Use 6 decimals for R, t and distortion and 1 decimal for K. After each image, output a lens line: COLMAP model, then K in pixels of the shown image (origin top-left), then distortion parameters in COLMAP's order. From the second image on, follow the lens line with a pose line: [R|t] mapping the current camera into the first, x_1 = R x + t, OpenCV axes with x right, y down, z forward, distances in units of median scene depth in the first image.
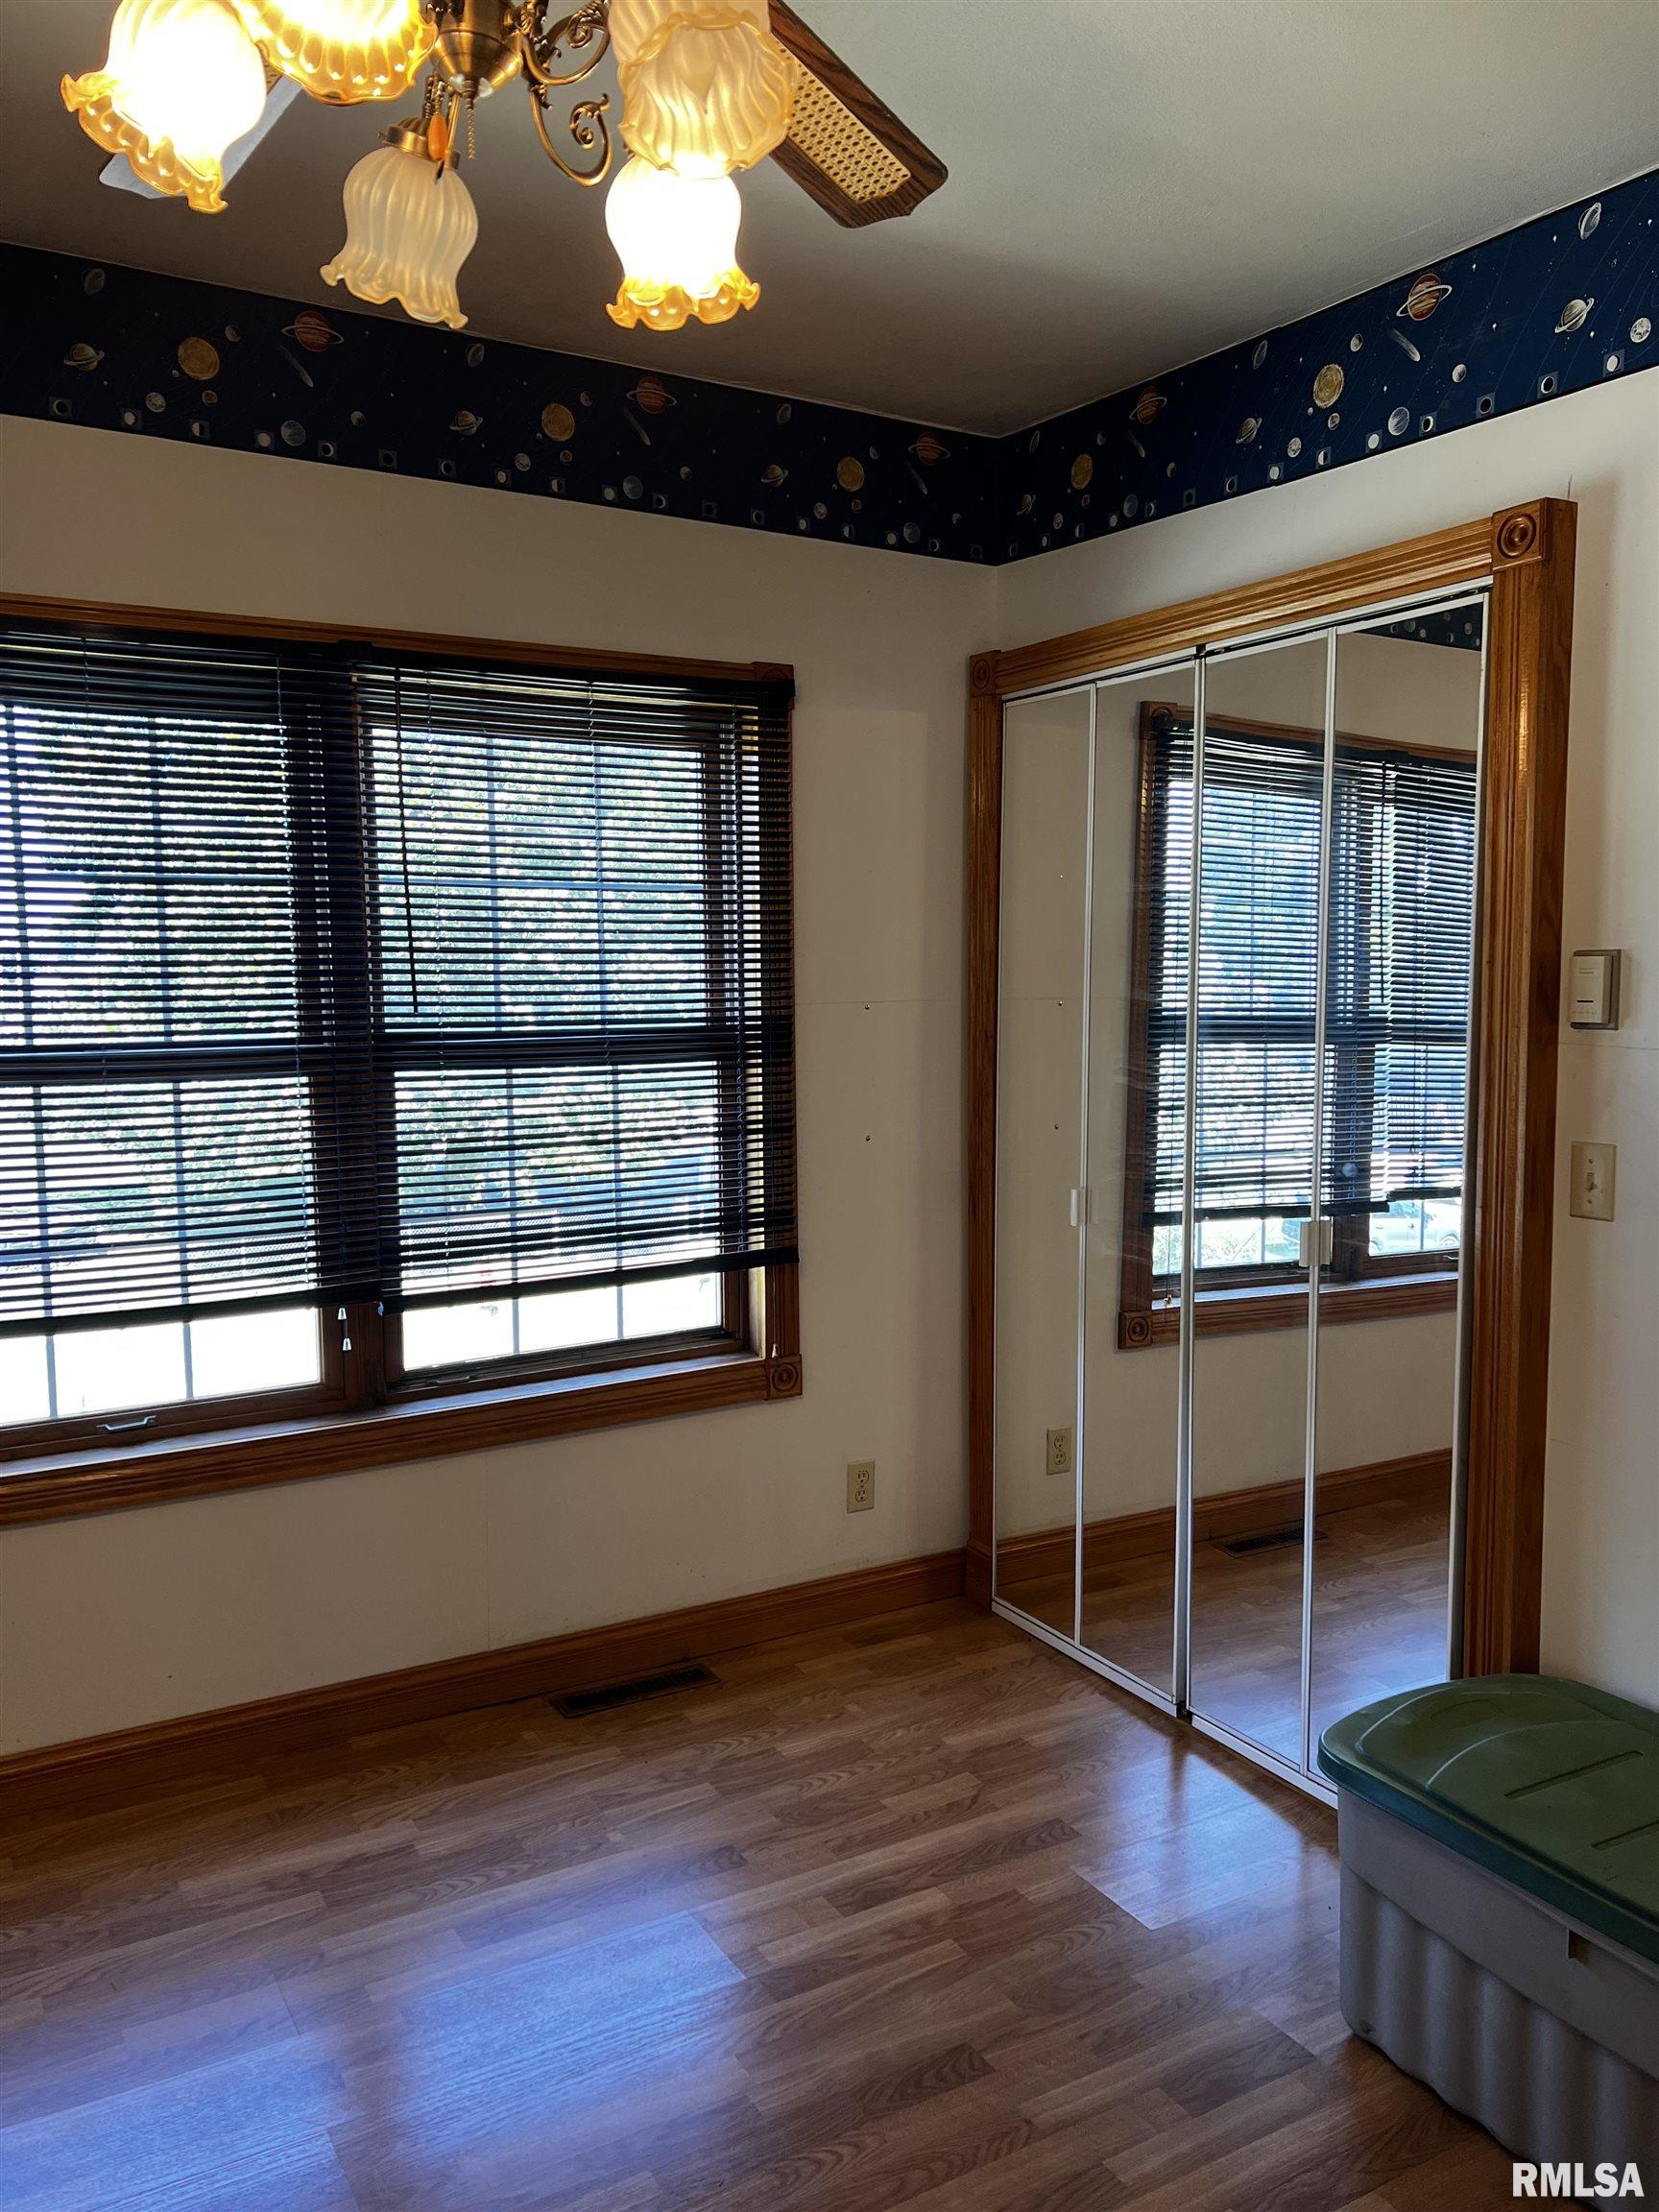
lens RADIAL K [[1692.1, 0, 814.6], [0, 1692.1, 1095.3], [0, 0, 1]] dist [0.137237, -0.101033]
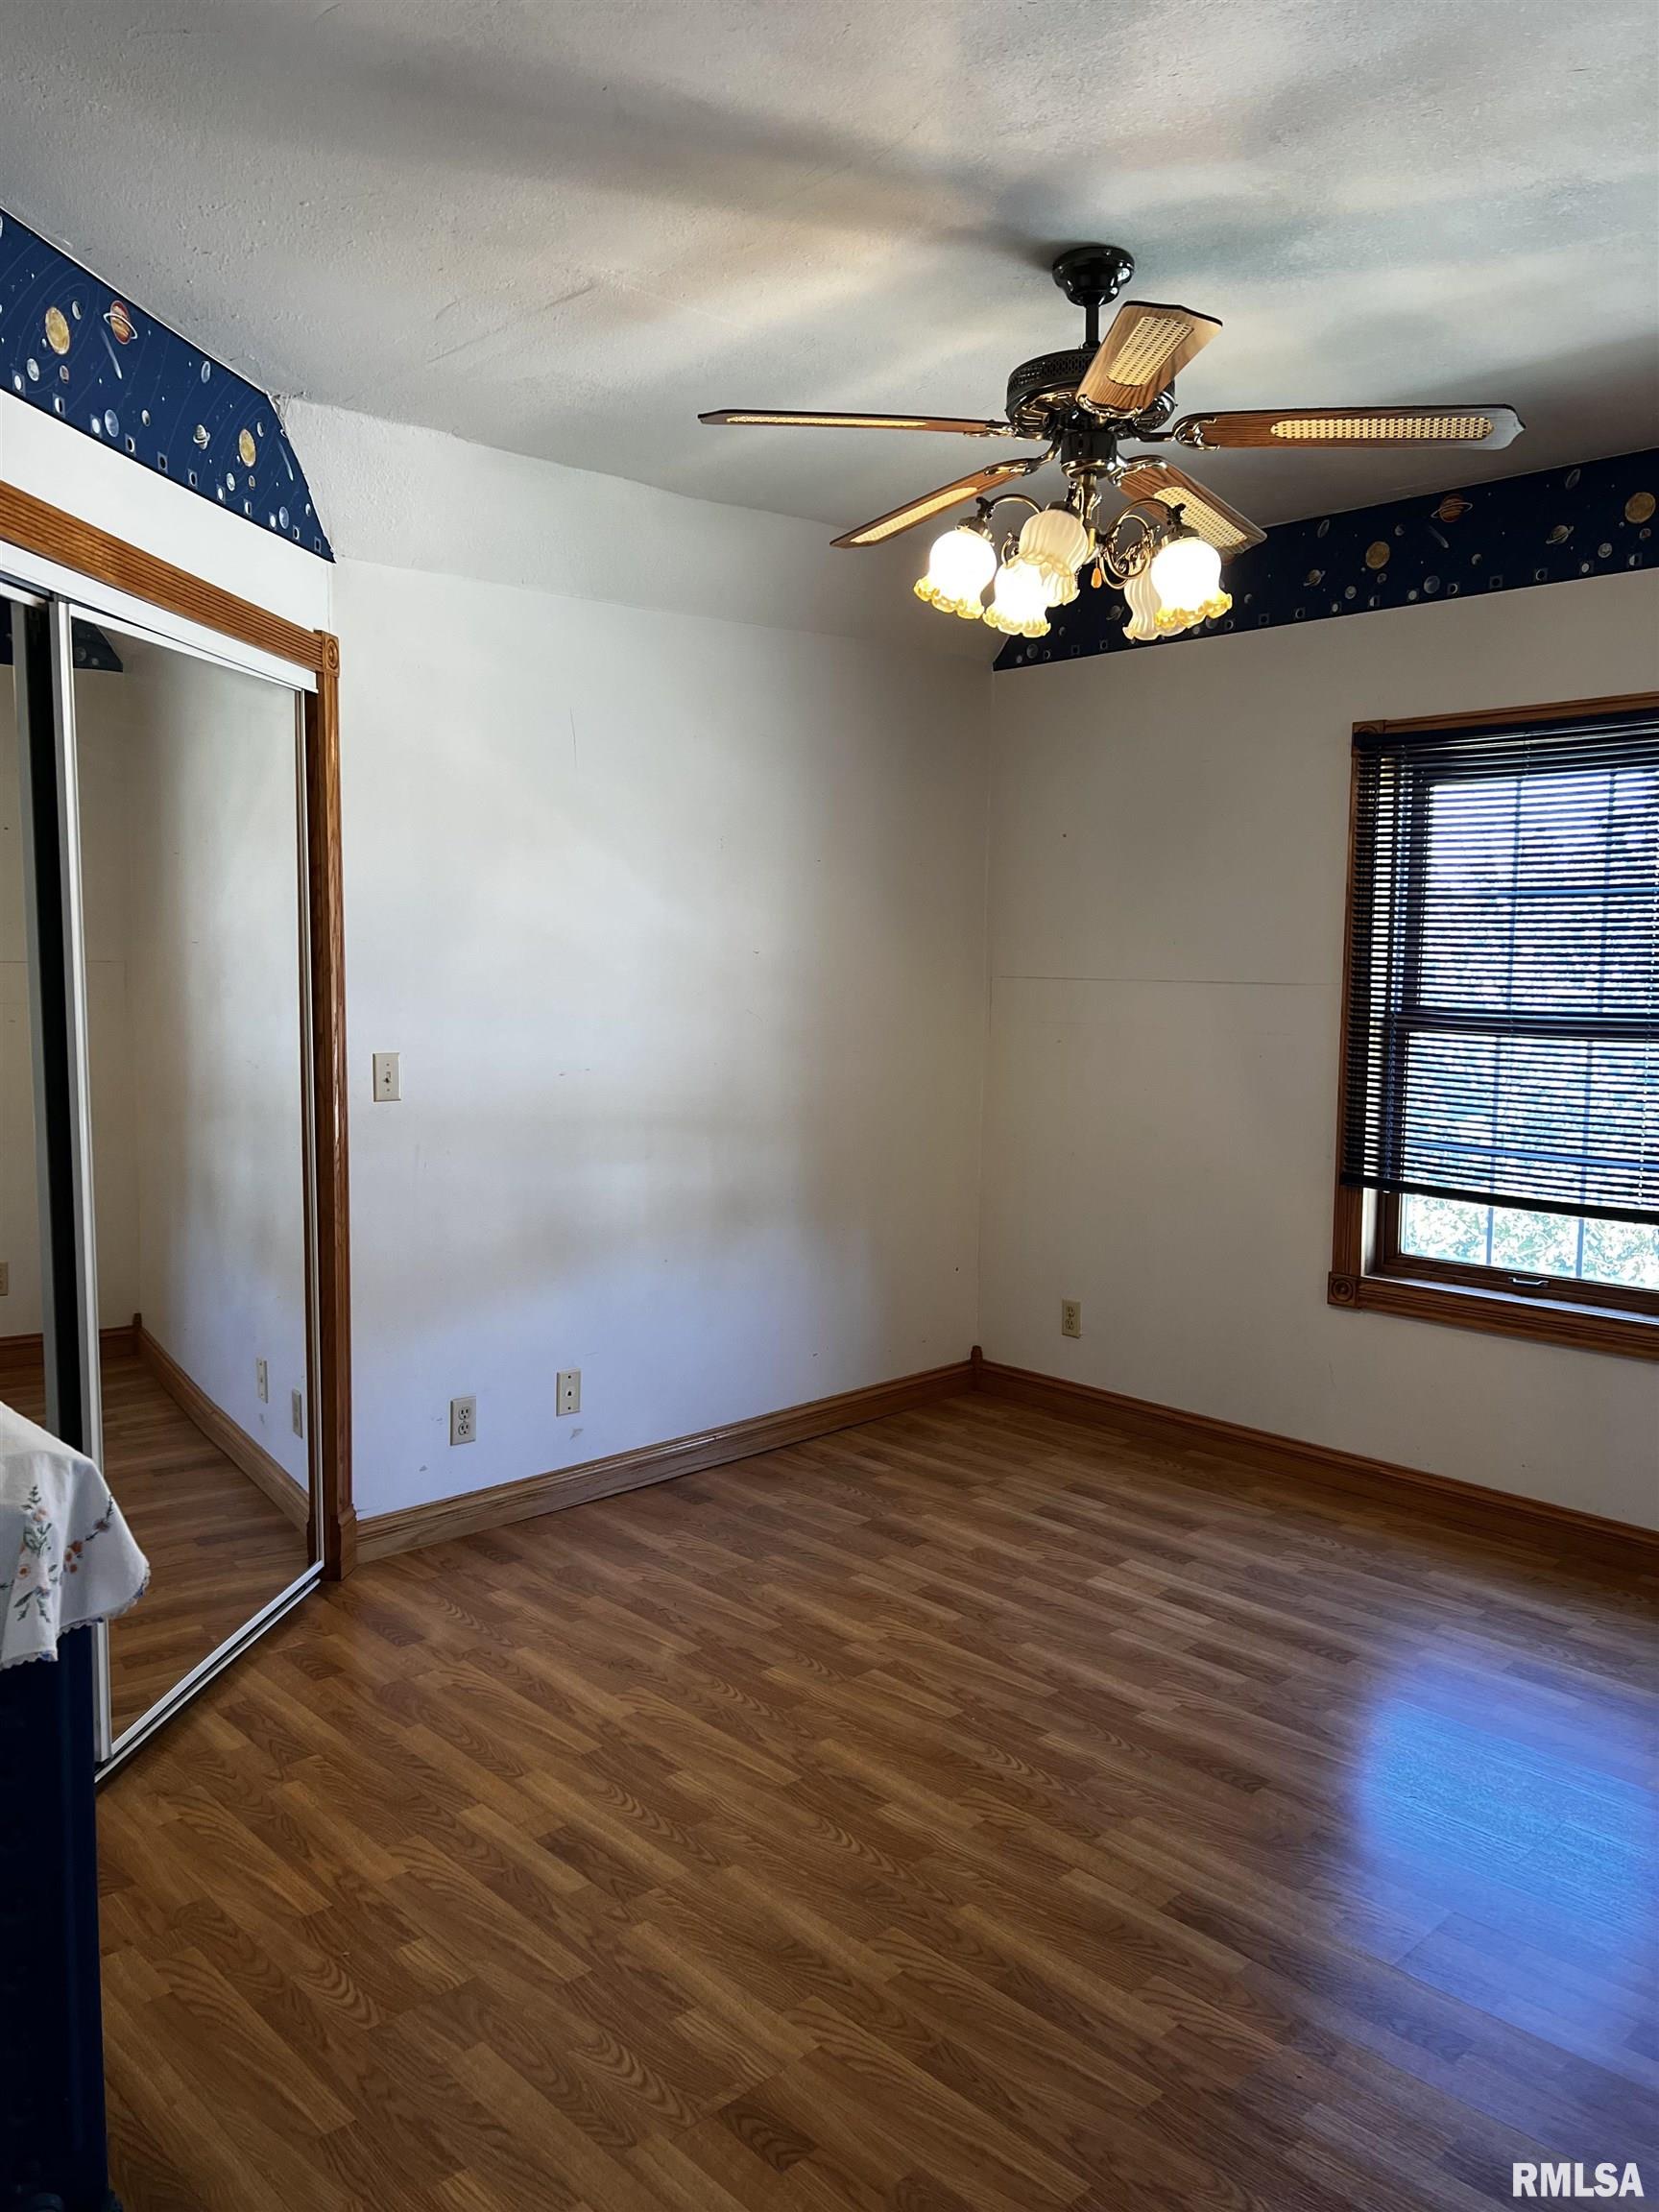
lens RADIAL K [[1692.1, 0, 814.6], [0, 1692.1, 1095.3], [0, 0, 1]] dist [0.137237, -0.101033]
pose [[0.212088, 0.085295, -0.973521, 1.111116], [-0.044547, 0.995992, 0.077559, -0.062732], [0.976235, 0.026918, 0.215037, 0.167506]]
